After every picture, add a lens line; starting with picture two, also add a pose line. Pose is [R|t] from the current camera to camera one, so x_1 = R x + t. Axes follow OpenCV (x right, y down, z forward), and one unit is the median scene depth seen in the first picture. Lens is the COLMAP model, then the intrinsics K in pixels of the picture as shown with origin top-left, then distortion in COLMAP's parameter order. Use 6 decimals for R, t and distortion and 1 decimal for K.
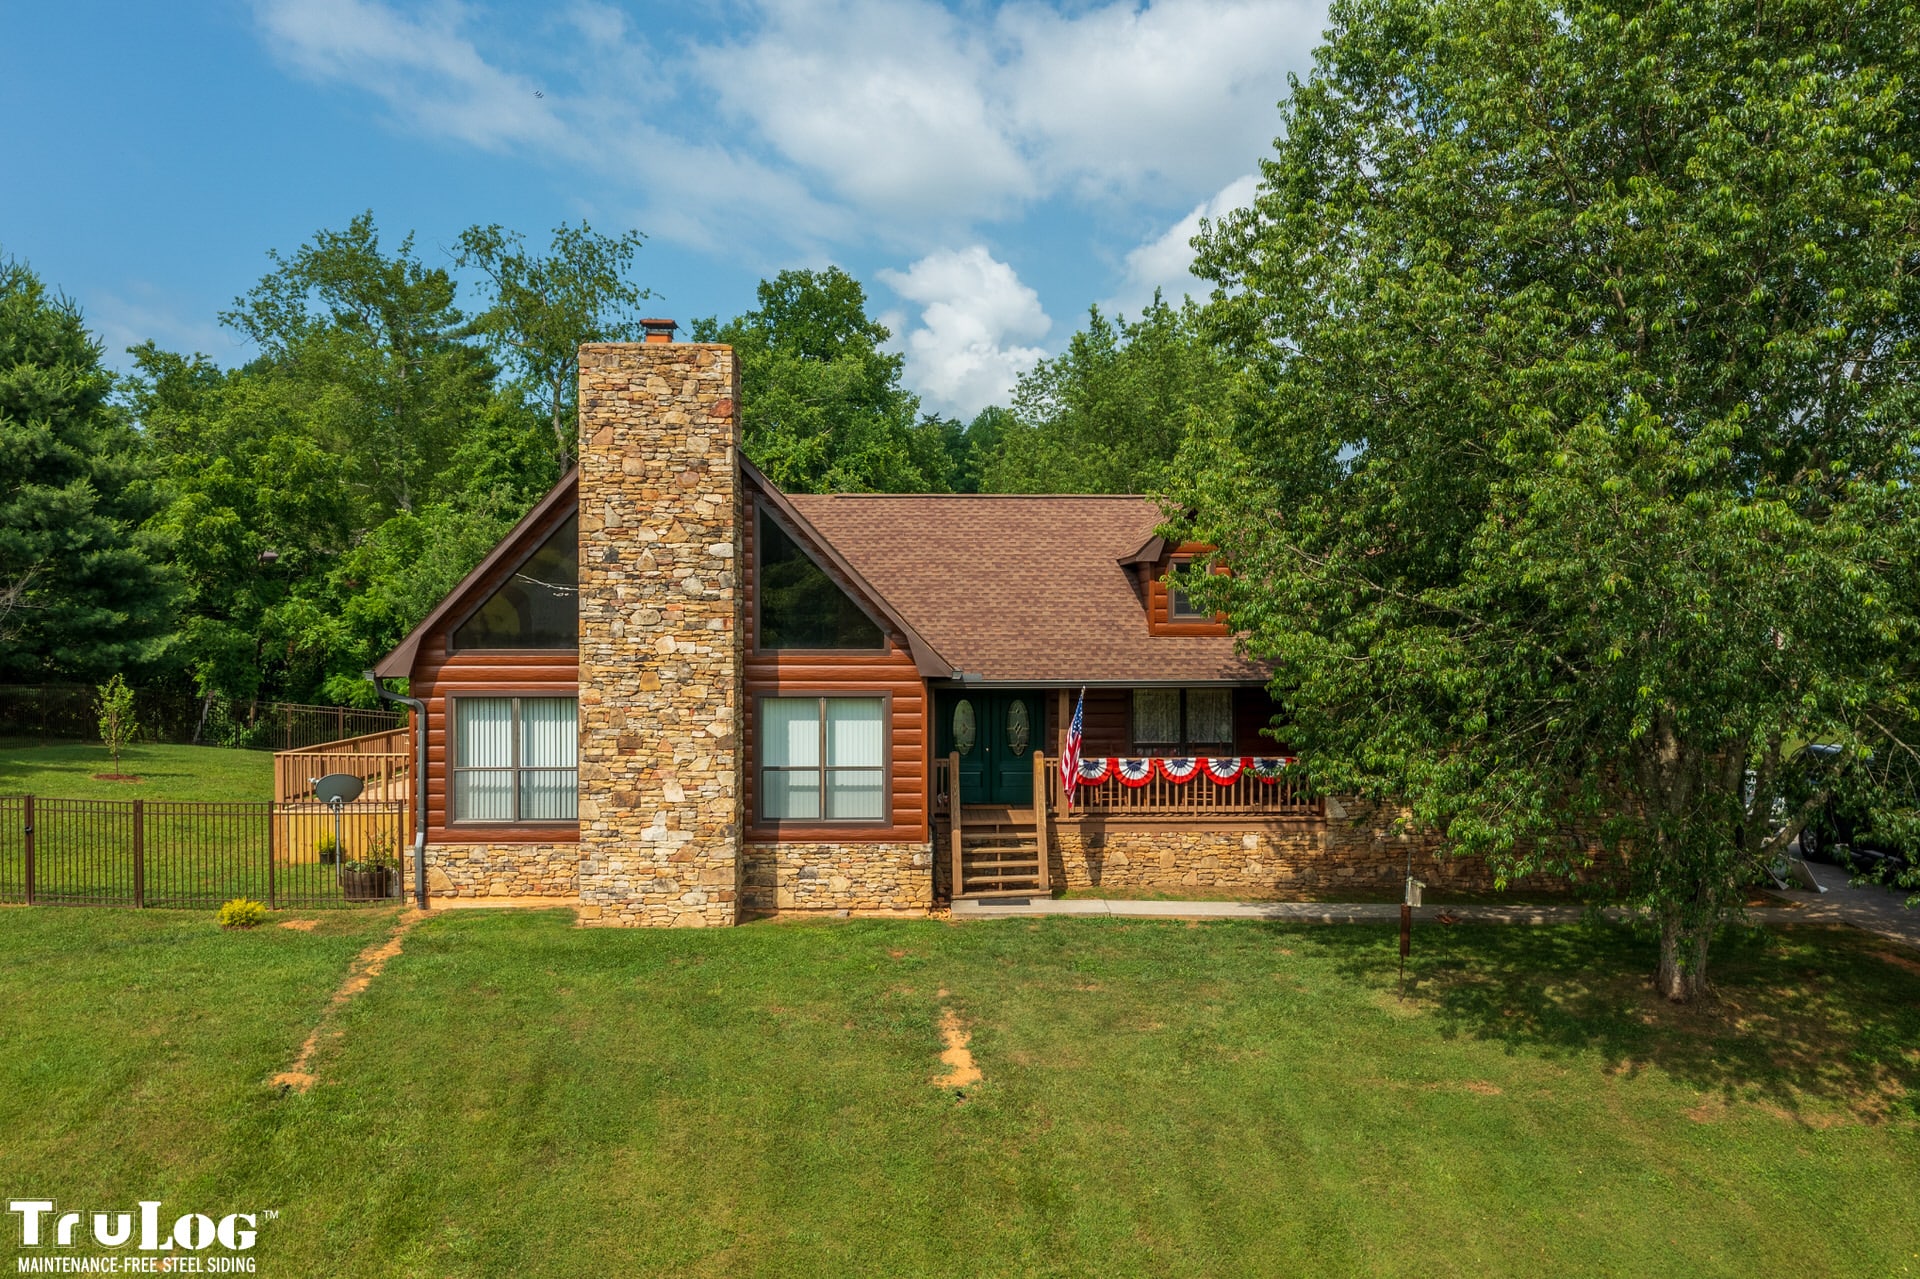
lens RADIAL K [[1537.4, 0, 960.0], [0, 1537.4, 639.5], [0, 0, 1]] dist [0.002348, 0.006810]
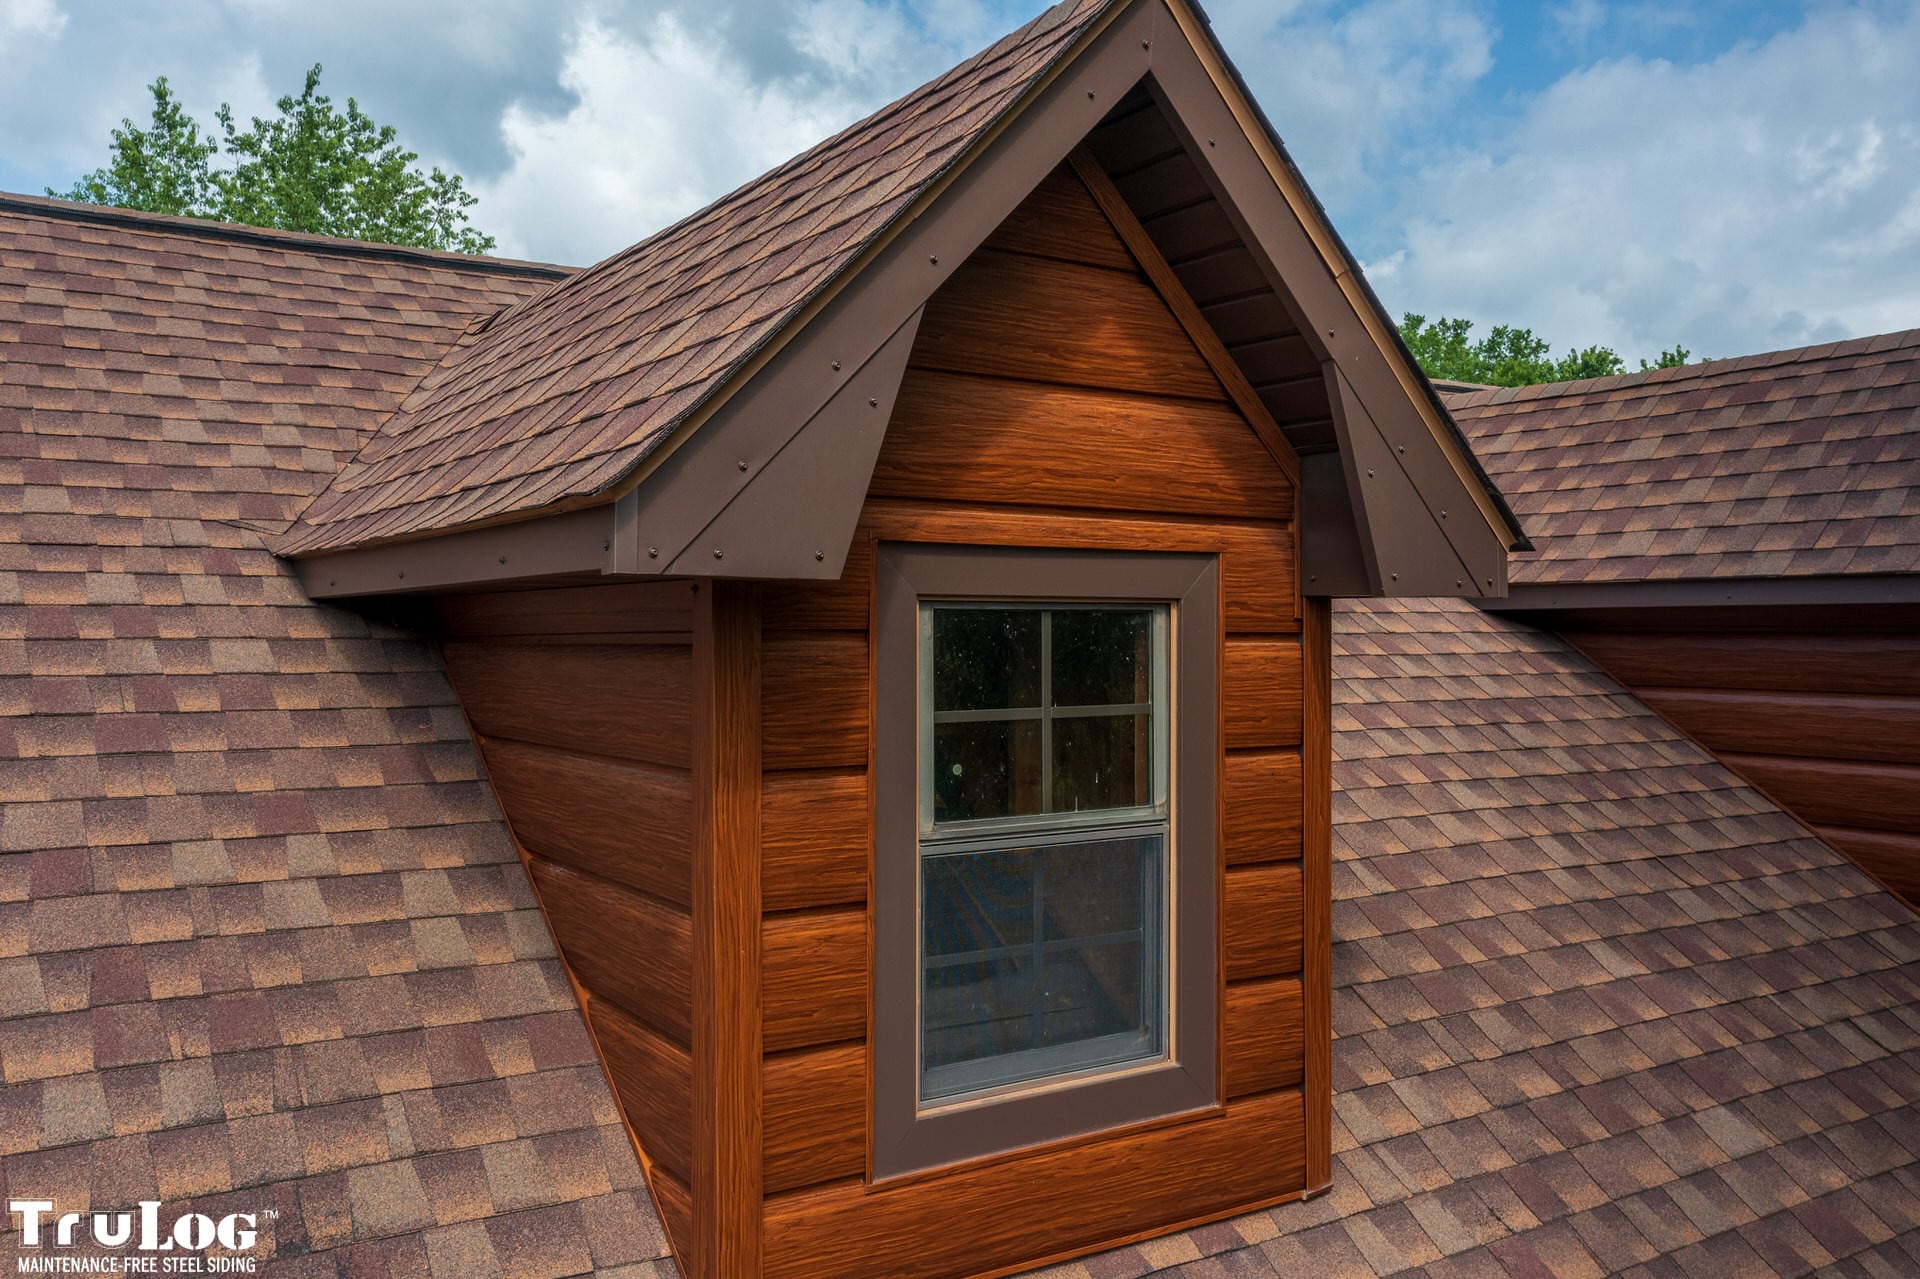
lens RADIAL K [[1578.4, 0, 937.5], [0, 1578.4, 637.1], [0, 0, 1]] dist [0.002869, 0.013950]
pose [[0.856744, 0.001976, 0.515738, 0.097721], [0.003466, 0.999948, -0.009588, -0.053362], [-0.515730, 0.010002, 0.856693, 1.050212]]
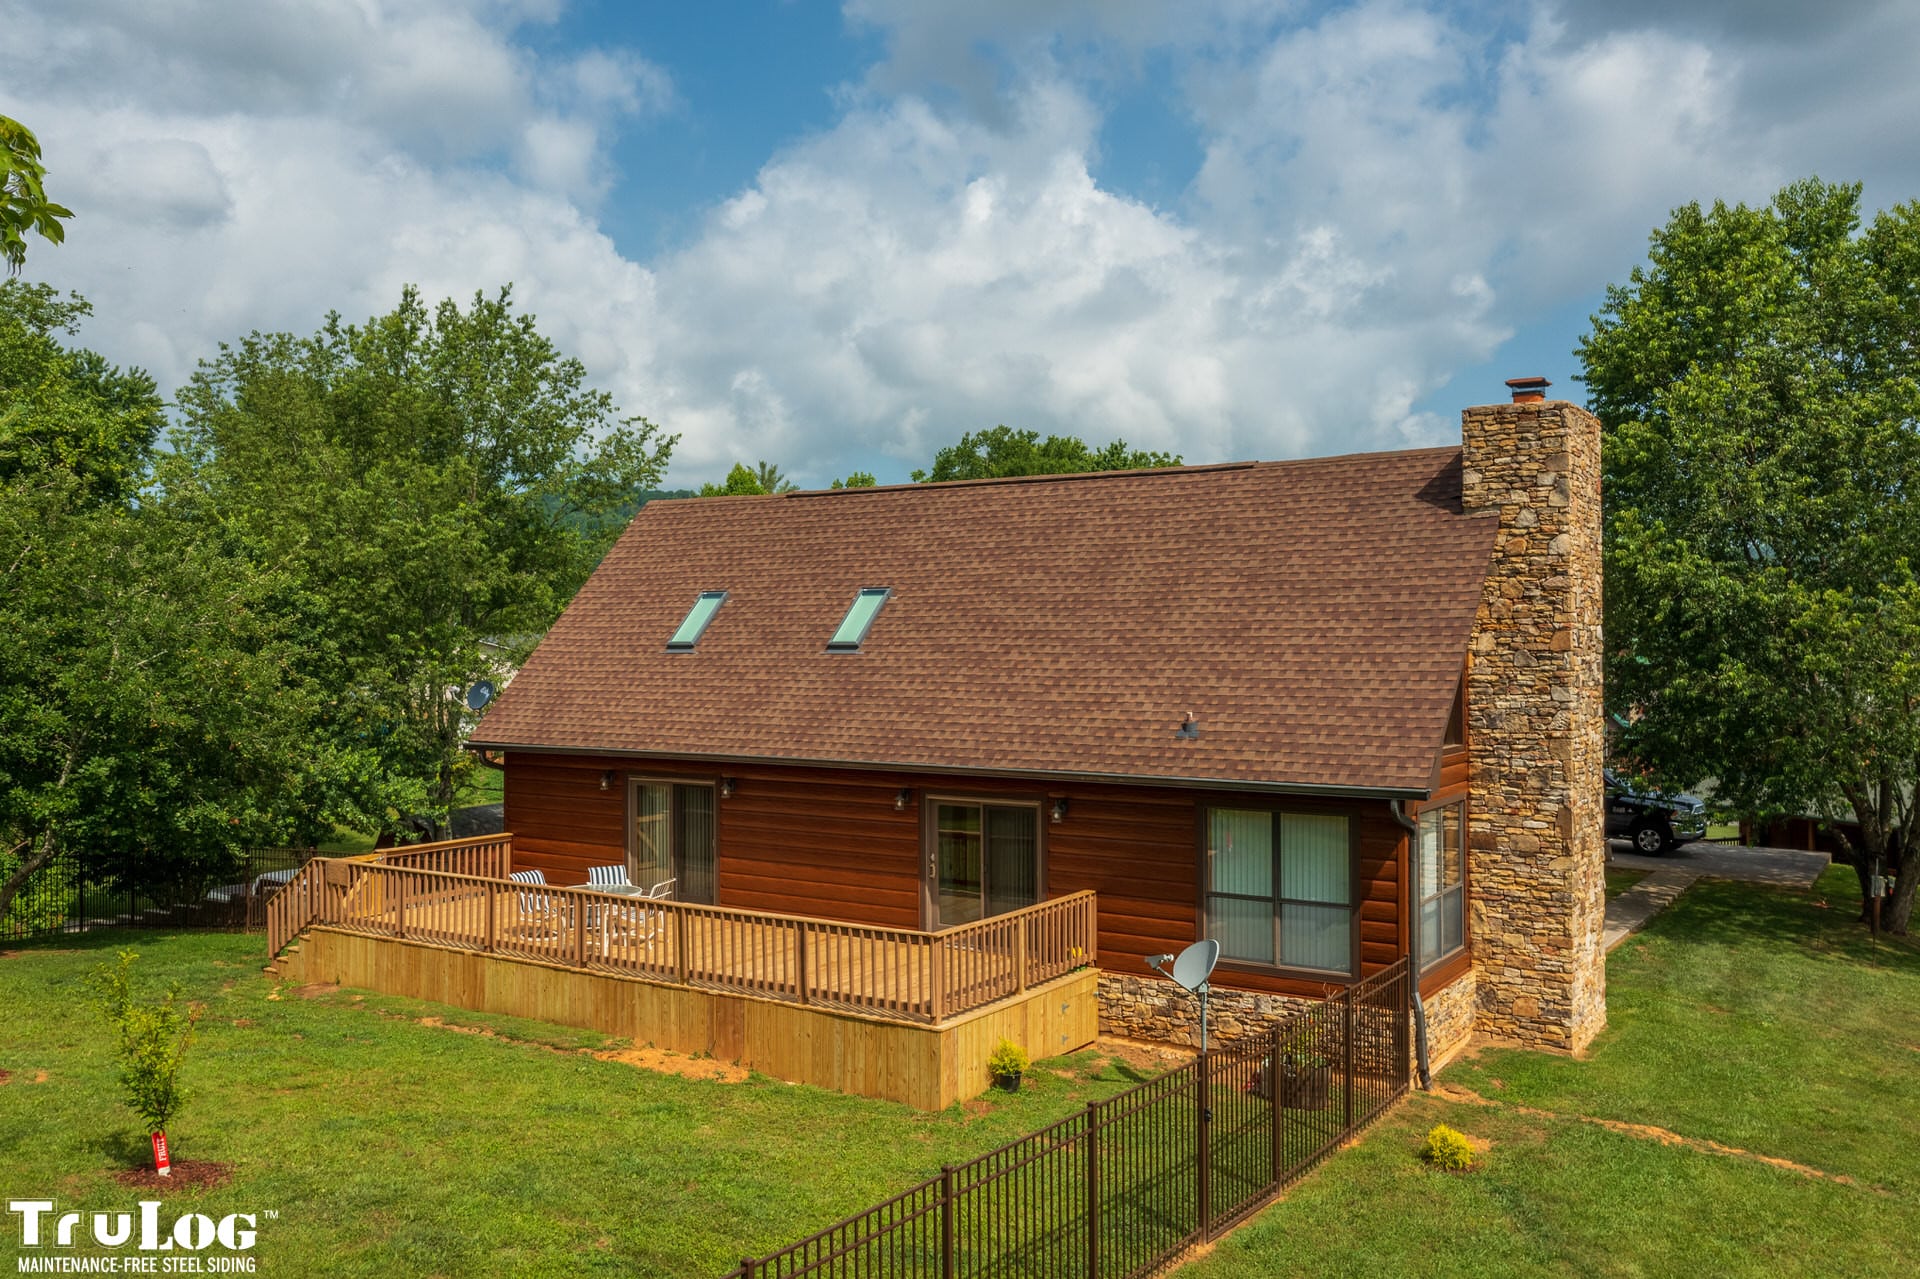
lens RADIAL K [[1547.9, 0, 960.4], [0, 1547.9, 635.0], [0, 0, 1]] dist [0.001106, 0.014092]
pose [[0.571512, 0.000322, 0.820594, -1.126658], [0.010779, 0.999911, -0.007900, -0.051153], [-0.820523, 0.013360, 0.571457, 0.742880]]
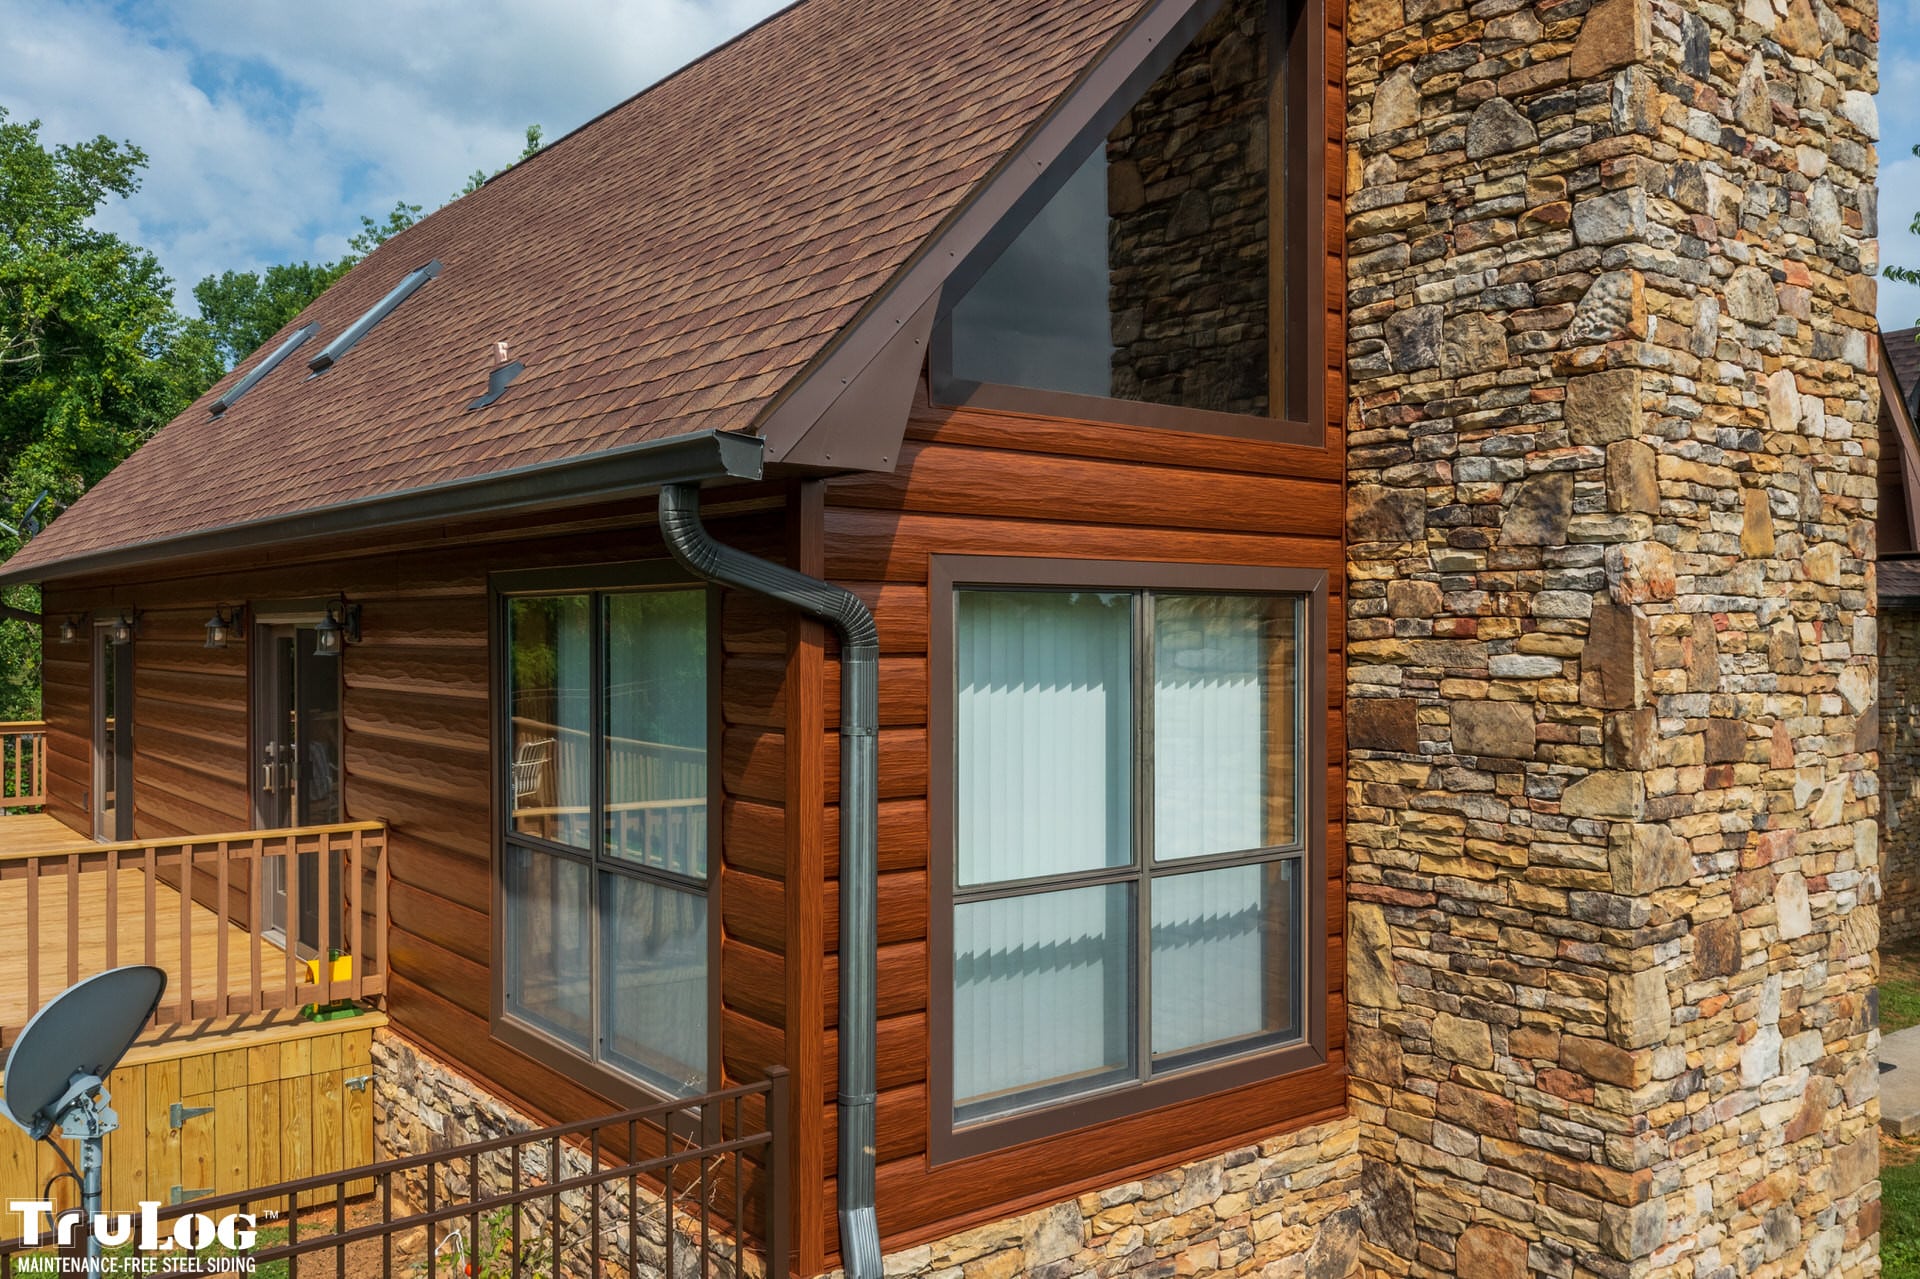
lens RADIAL K [[1560.1, 0, 956.8], [0, 1560.1, 635.8], [0, 0, 1]] dist [0.007606, 0.004974]
pose [[0.804878, -0.001458, 0.593438, -0.471376], [0.003995, 0.999988, -0.002961, 0.046197], [-0.593426, 0.004754, 0.804874, 0.818286]]
